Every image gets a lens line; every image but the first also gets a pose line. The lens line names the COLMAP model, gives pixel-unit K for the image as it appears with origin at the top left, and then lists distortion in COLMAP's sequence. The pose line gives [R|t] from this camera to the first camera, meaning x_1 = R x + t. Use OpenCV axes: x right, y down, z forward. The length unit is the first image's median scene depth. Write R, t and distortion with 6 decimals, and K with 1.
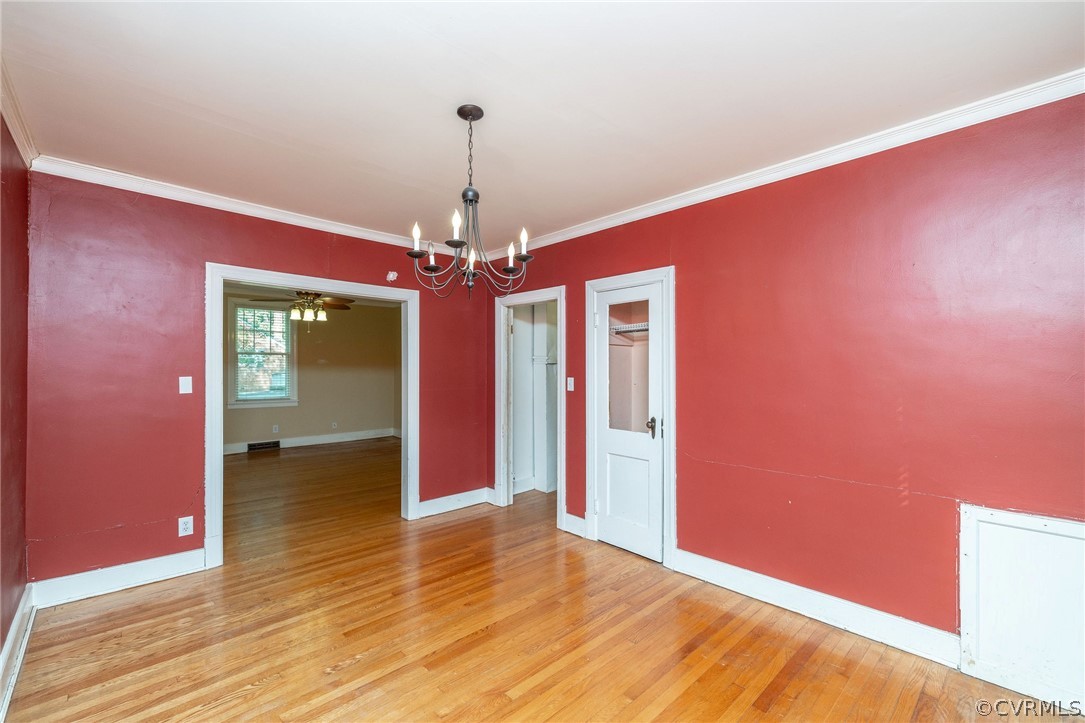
lens RADIAL K [[458.3, 0, 535.1], [0, 458.3, 364.9], [0, 0, 1]] dist [-0.000362, 0.000066]
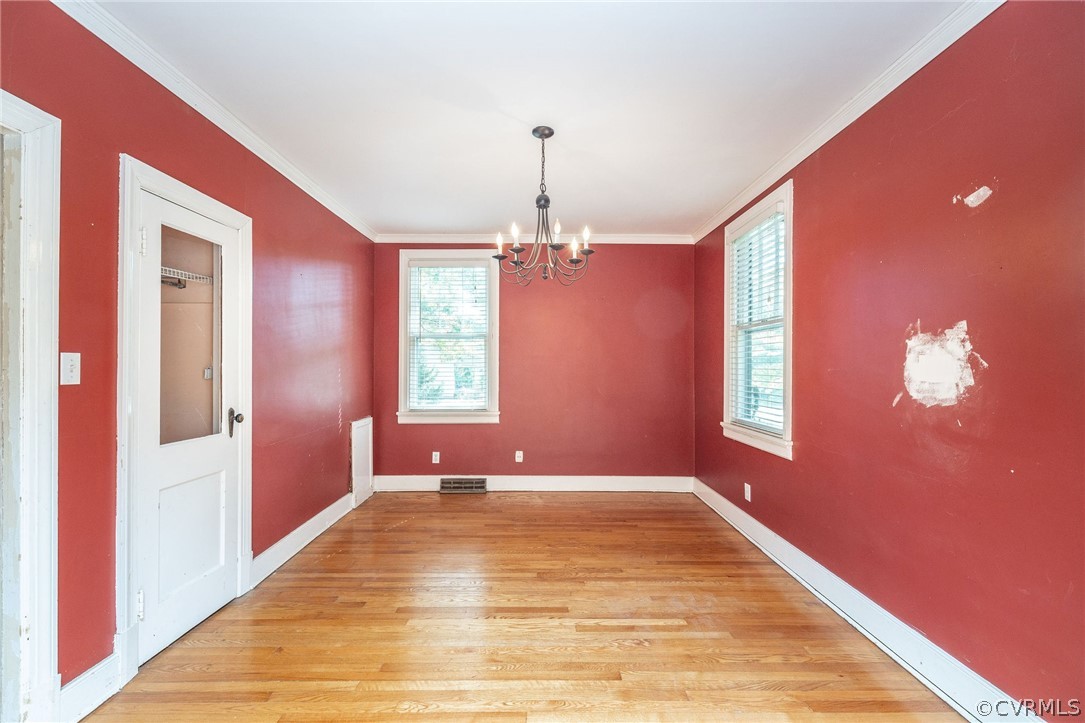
lens RADIAL K [[458.3, 0, 535.1], [0, 458.3, 364.9], [0, 0, 1]] dist [-0.000362, 0.000066]
pose [[-0.728331, -0.000053, 0.685225, -0.608947], [-0.008284, 0.999928, -0.008728, 0.046480], [-0.685175, -0.012033, -0.728279, 1.205737]]
